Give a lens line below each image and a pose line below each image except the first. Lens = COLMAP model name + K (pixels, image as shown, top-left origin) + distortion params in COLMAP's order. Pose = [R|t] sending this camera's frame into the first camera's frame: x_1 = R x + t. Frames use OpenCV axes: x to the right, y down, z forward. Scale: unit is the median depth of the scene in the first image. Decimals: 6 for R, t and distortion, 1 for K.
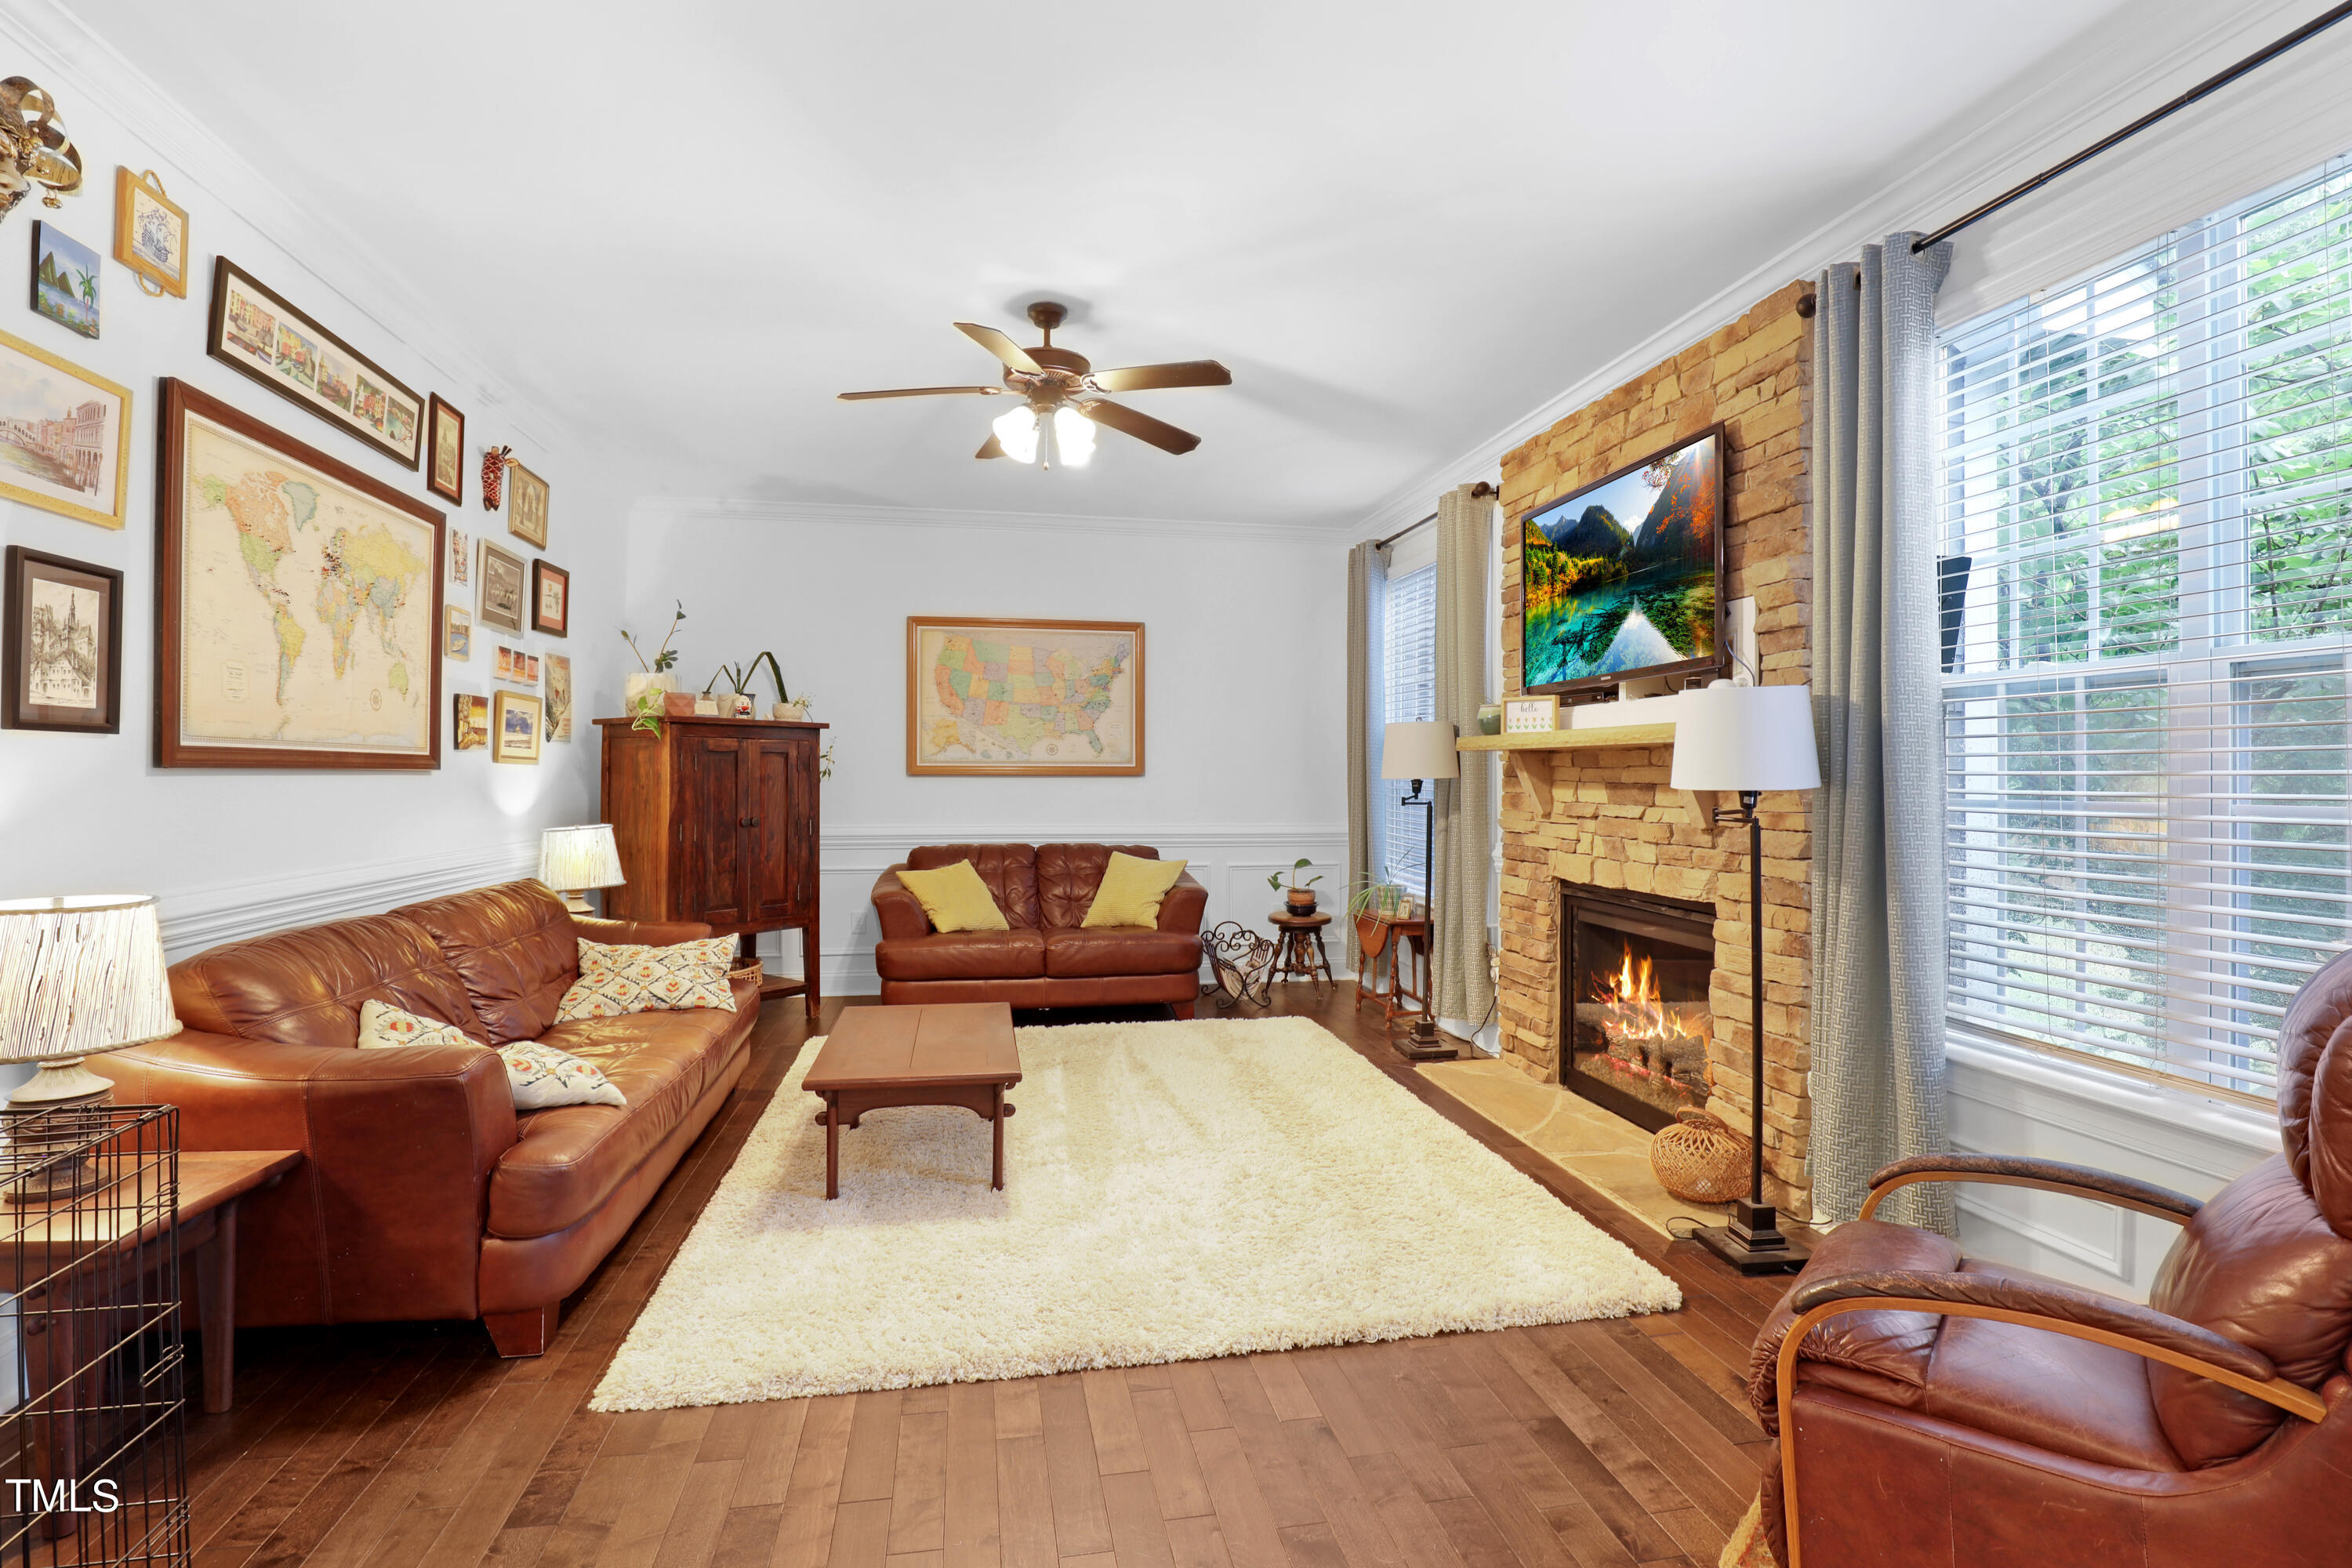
lens RADIAL K [[1116.3, 0, 1182.0], [0, 1116.3, 754.7], [0, 0, 1]] dist [-0.026319, 0.000405]
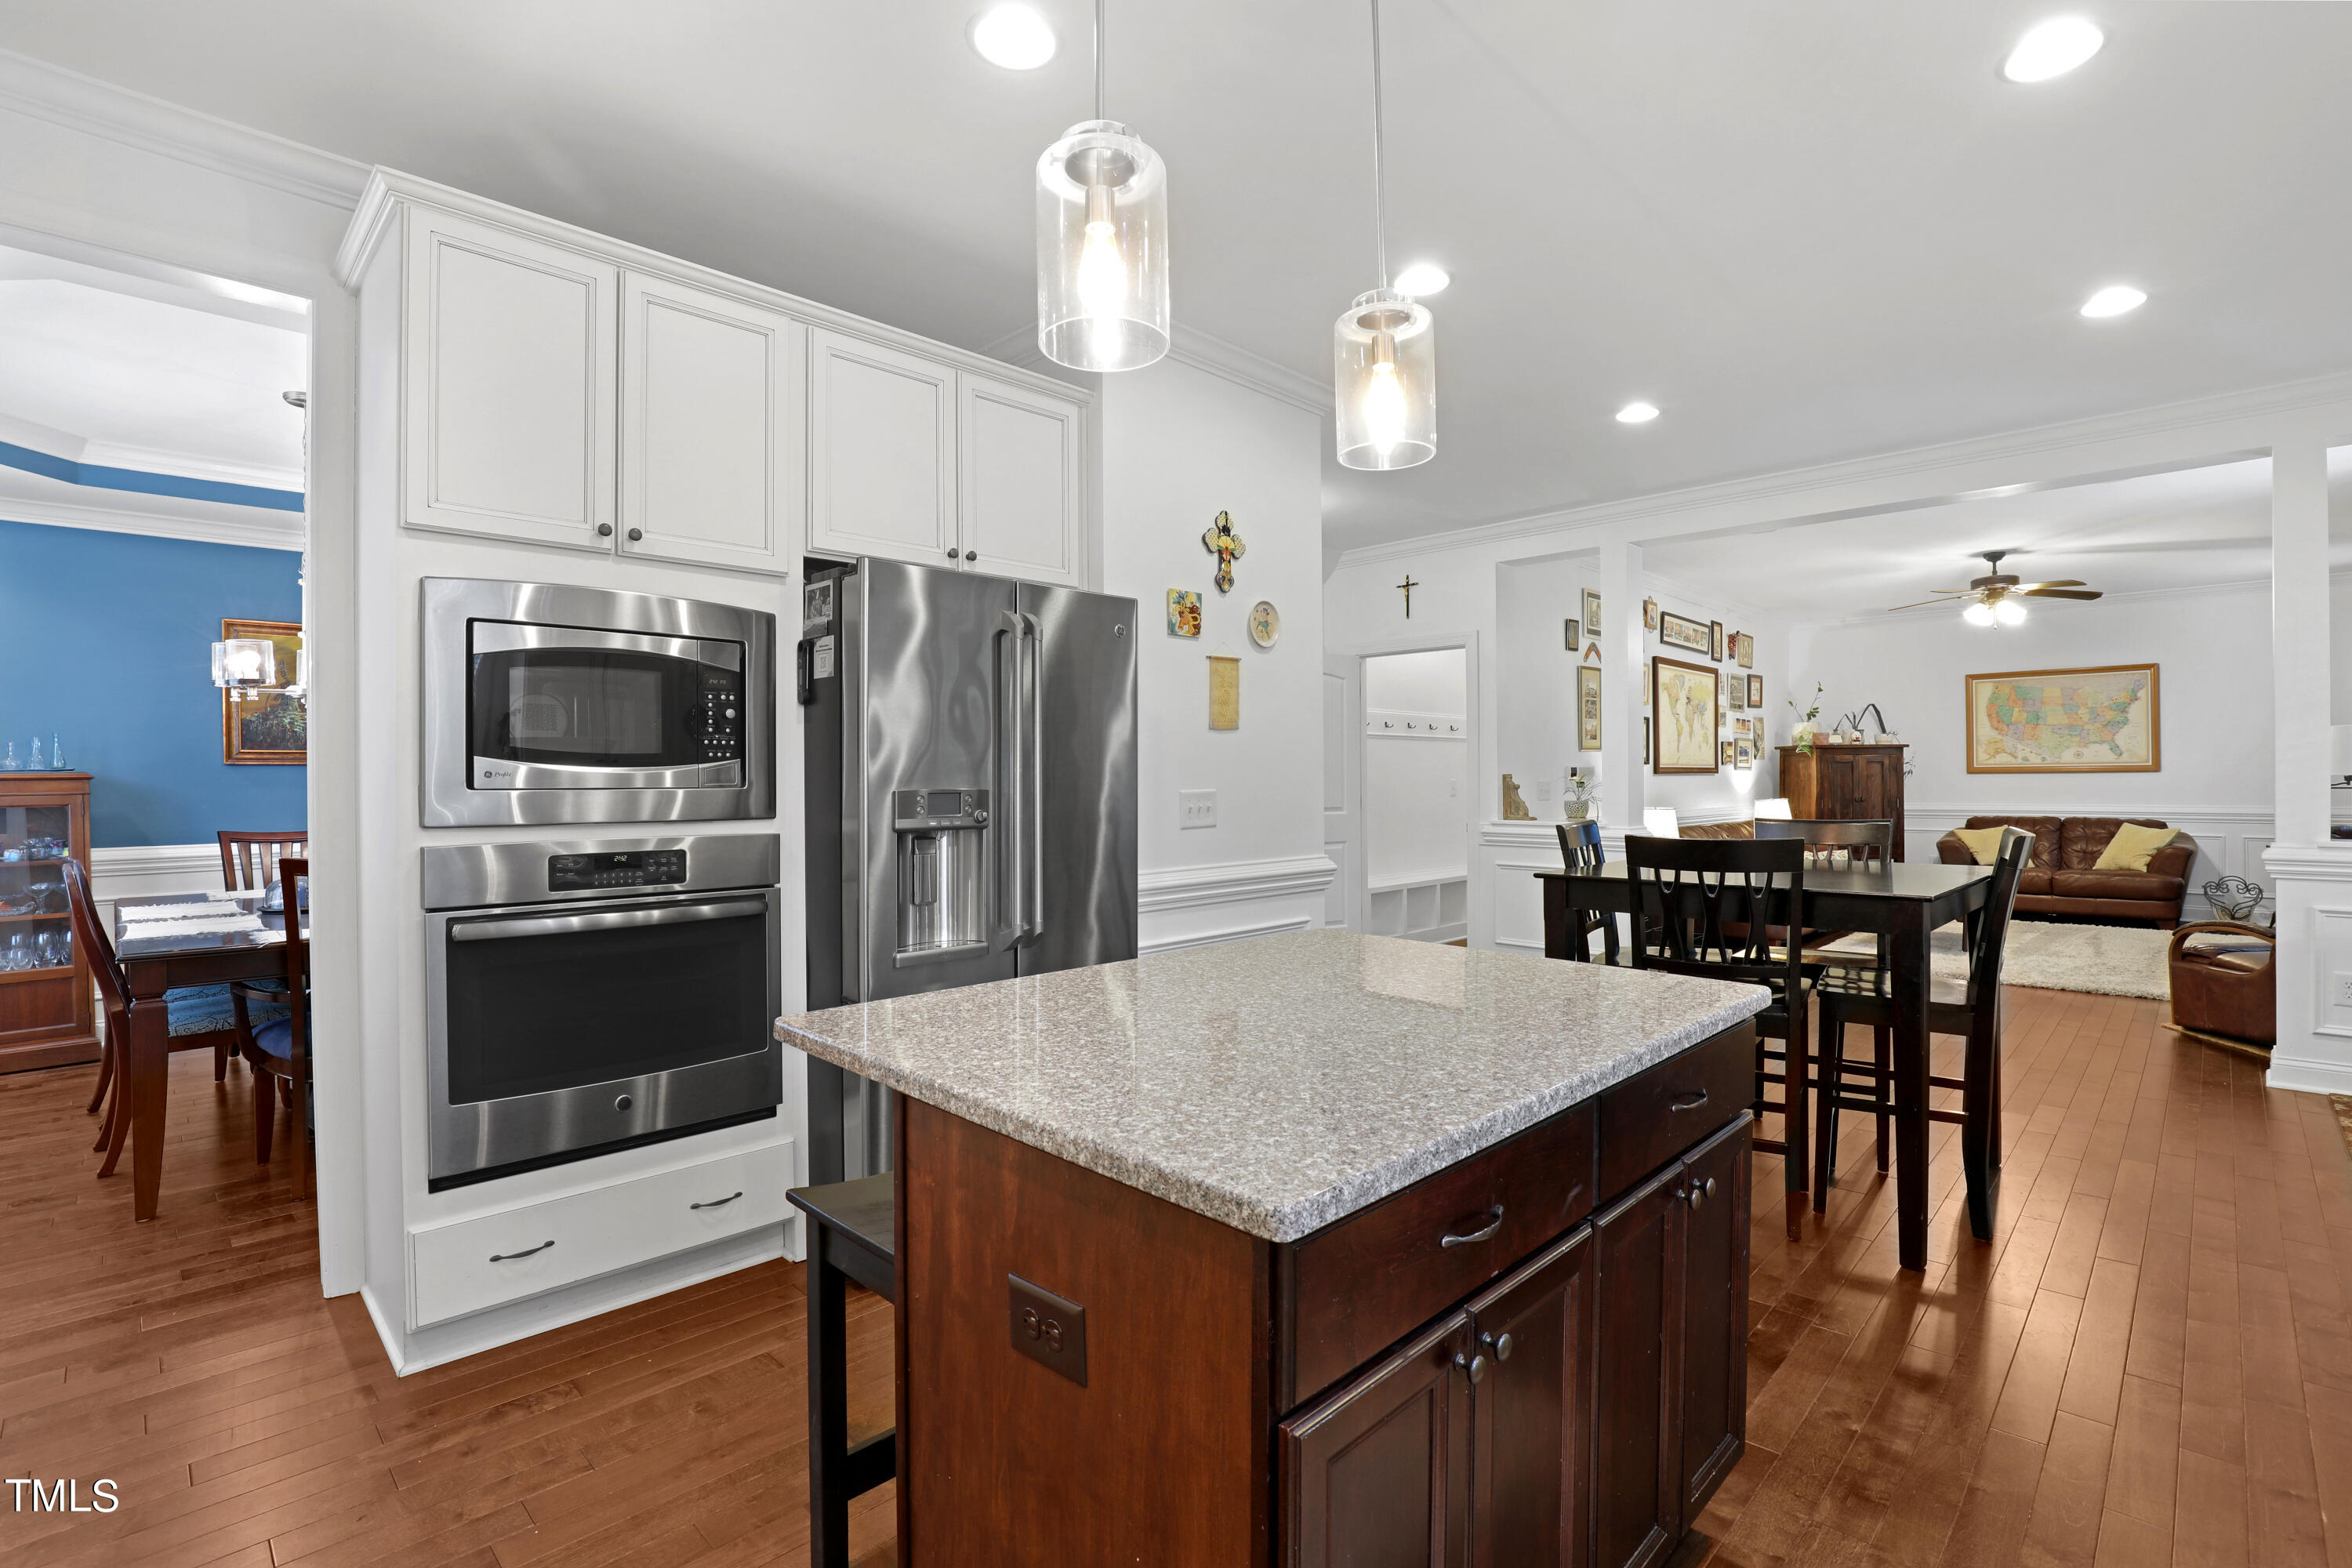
lens RADIAL K [[1079.7, 0, 1201.9], [0, 1079.7, 789.8], [0, 0, 1]] dist [-0.028801, 0.000182]
pose [[0.580602, -0.000910, -0.814187, 0.430704], [0.025849, 0.999516, 0.017316, -0.015195], [0.813777, -0.031099, 0.580344, -0.944250]]
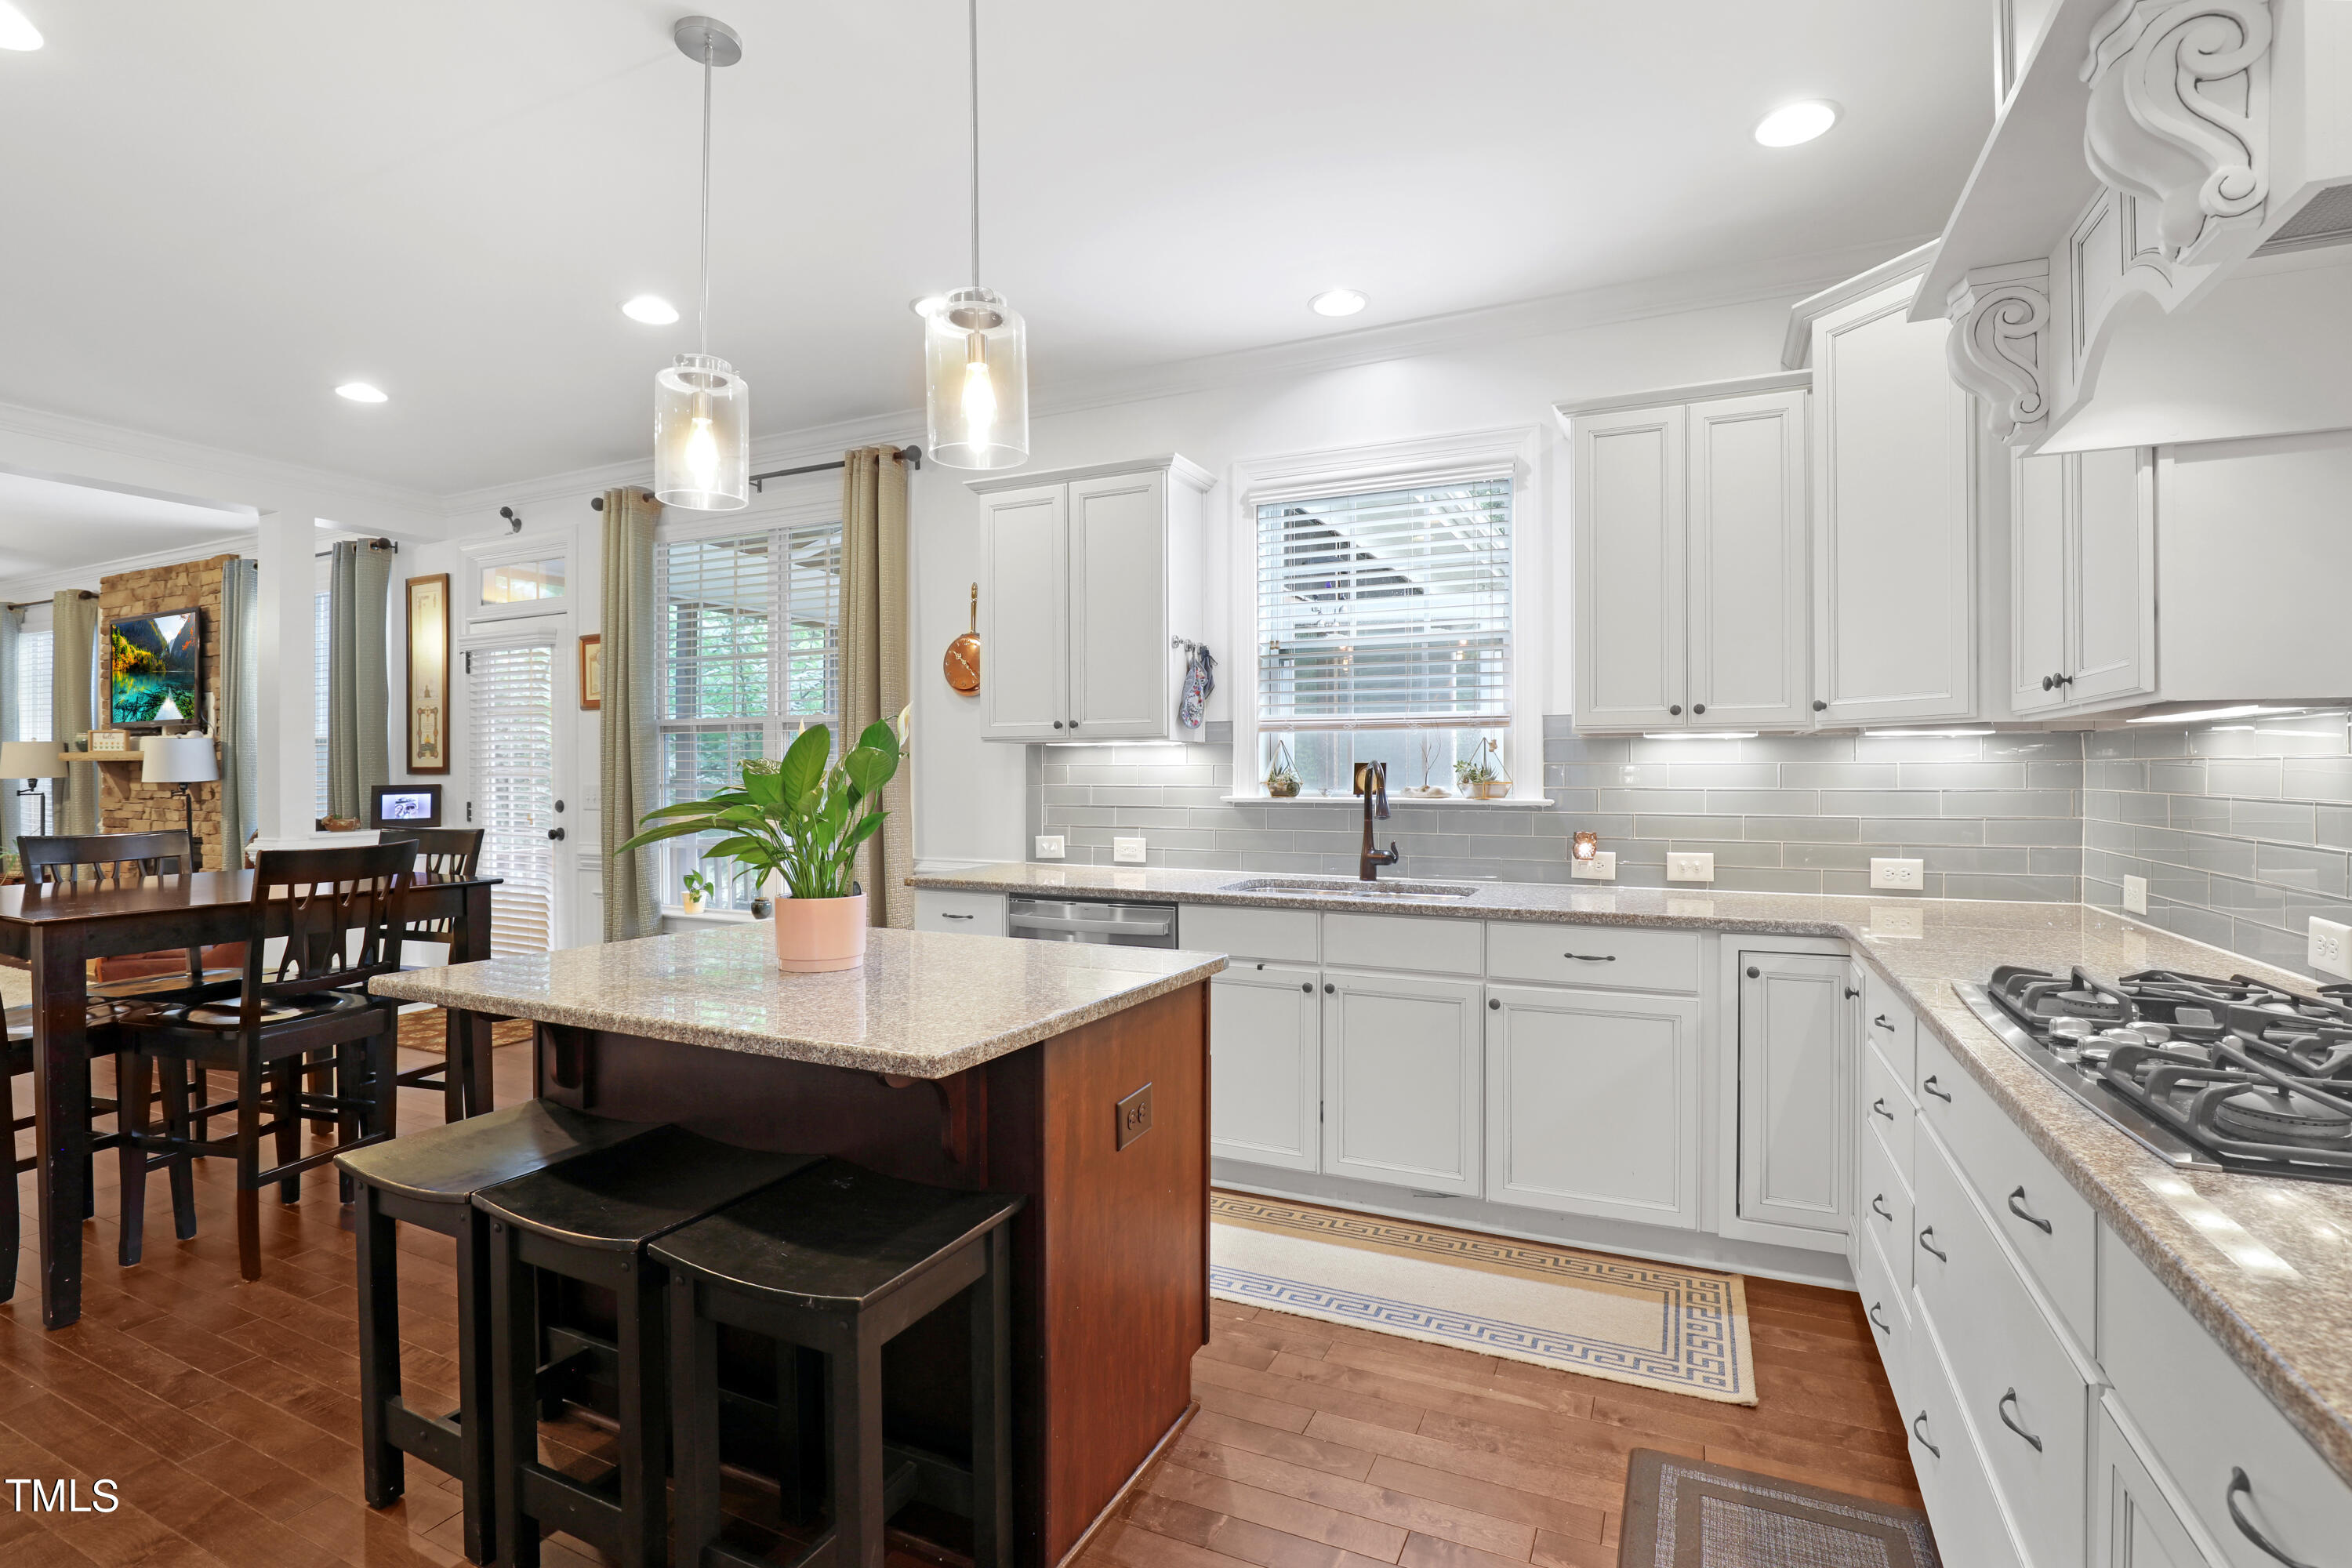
lens RADIAL K [[1079.7, 0, 1201.9], [0, 1079.7, 789.8], [0, 0, 1]] dist [-0.028801, 0.000182]
pose [[0.572489, -0.015718, 0.819762, -0.039737], [-0.013710, 0.999493, 0.028739, -0.023731], [-0.819798, -0.027691, 0.571983, -1.068404]]
